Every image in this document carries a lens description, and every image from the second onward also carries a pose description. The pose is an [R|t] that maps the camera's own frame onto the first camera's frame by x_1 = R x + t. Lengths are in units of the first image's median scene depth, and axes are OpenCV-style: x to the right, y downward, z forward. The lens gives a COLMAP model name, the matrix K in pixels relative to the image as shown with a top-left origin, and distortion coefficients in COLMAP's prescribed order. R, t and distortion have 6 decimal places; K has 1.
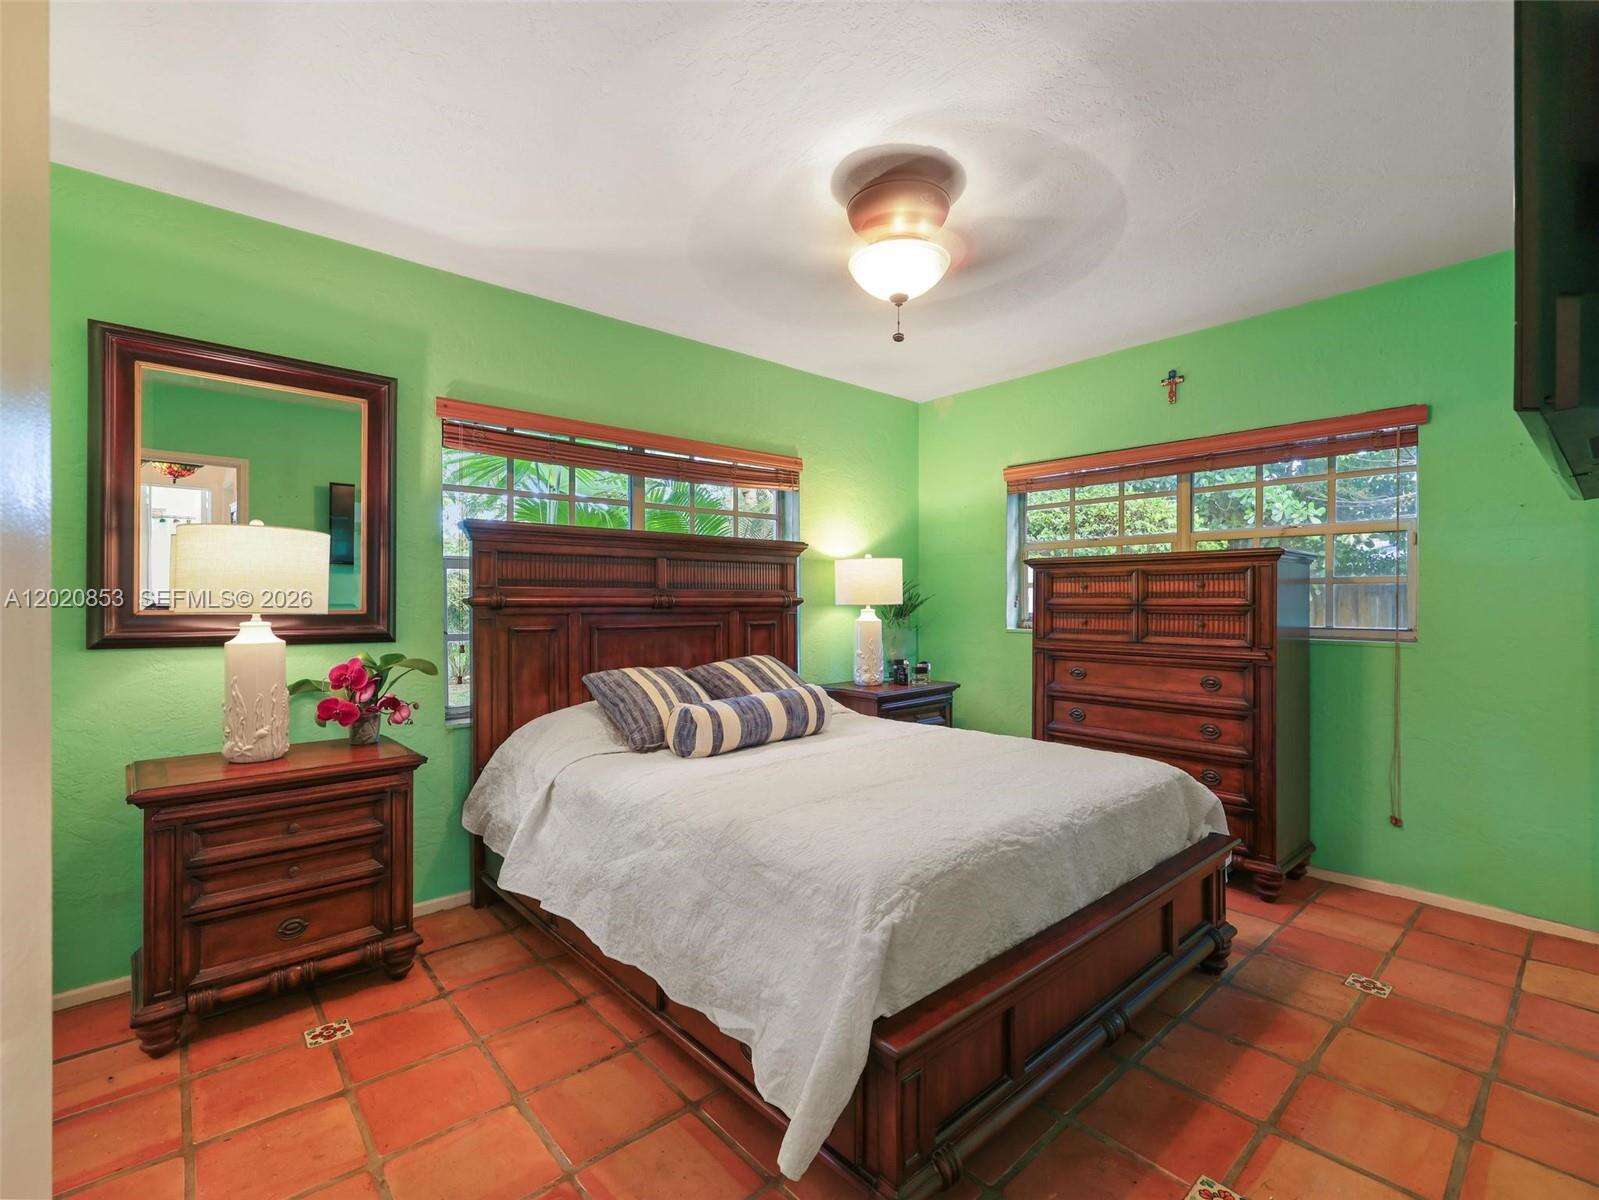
lens RADIAL K [[724.7, 0, 799.5], [0, 724.7, 600.0], [0, 0, 1]] dist [0.021398, -0.000591]
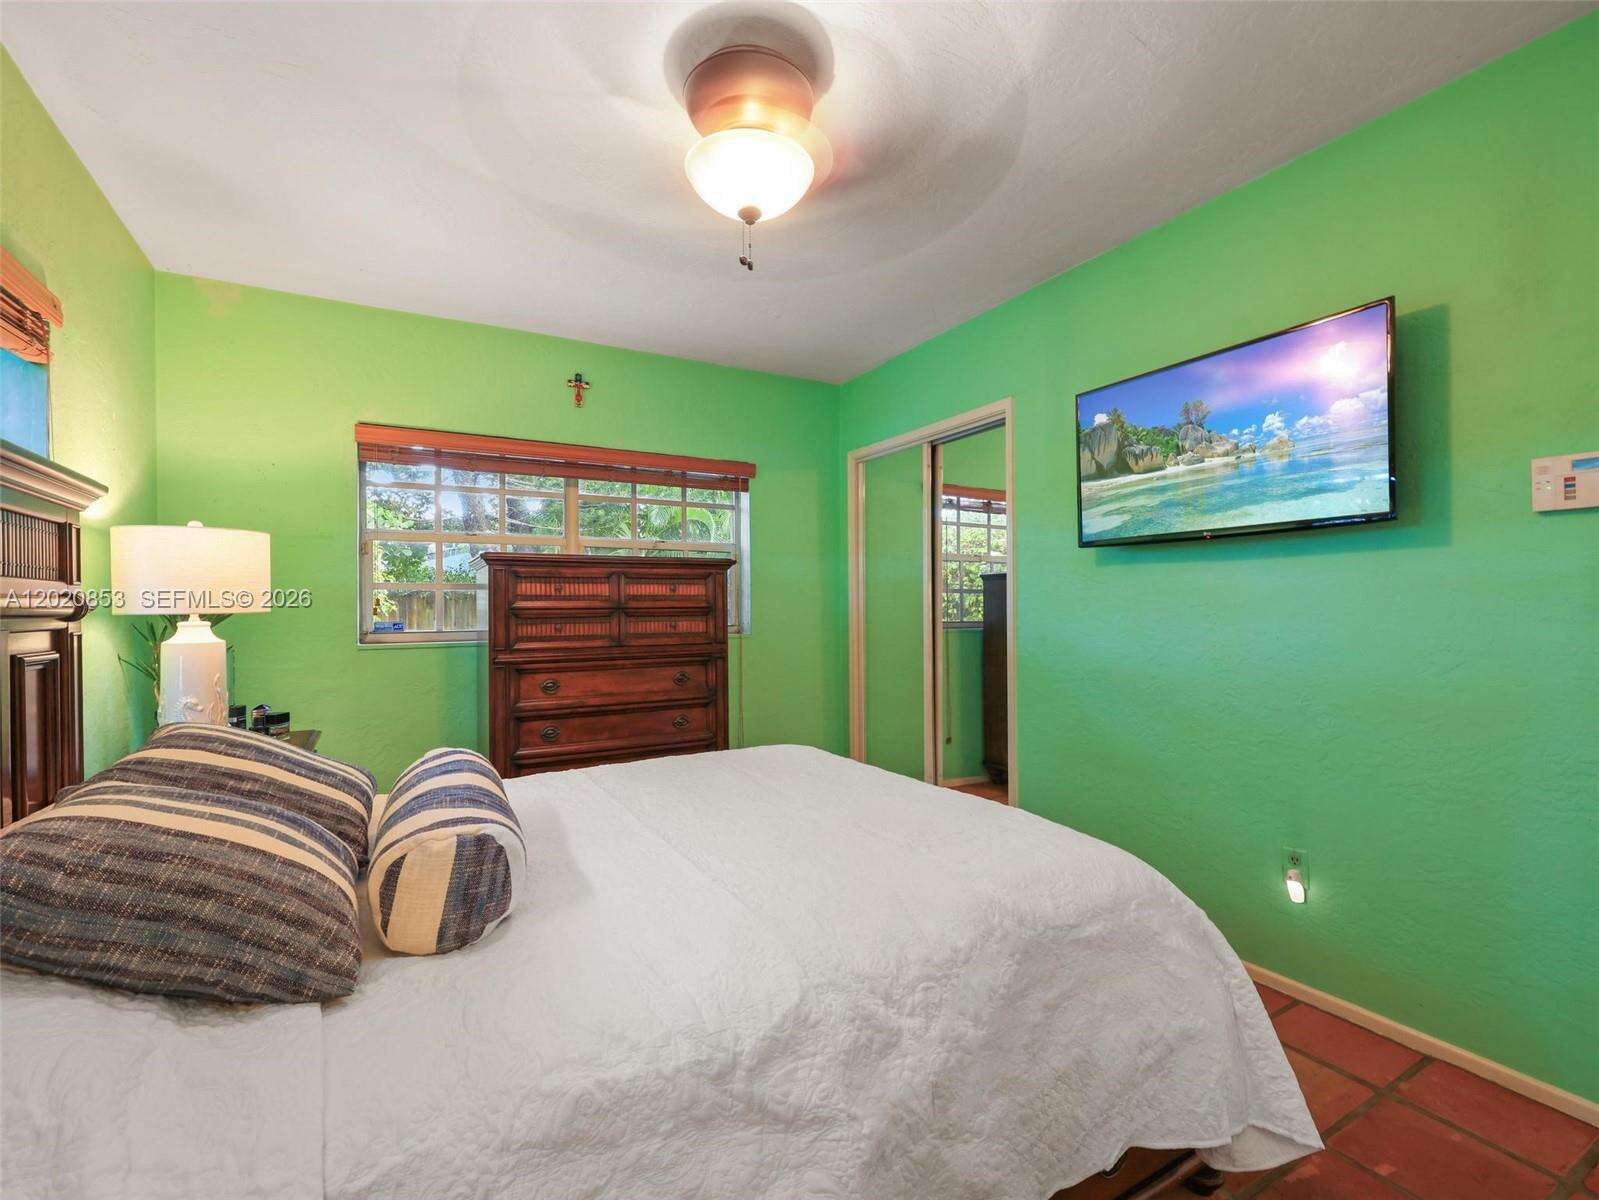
lens RADIAL K [[724.7, 0, 799.5], [0, 724.7, 600.0], [0, 0, 1]] dist [0.021398, -0.000591]
pose [[0.219226, 0.005398, 0.975659, -0.423994], [0.010990, 0.999908, -0.008001, 0.006630], [-0.975612, 0.012477, 0.219146, 0.533227]]
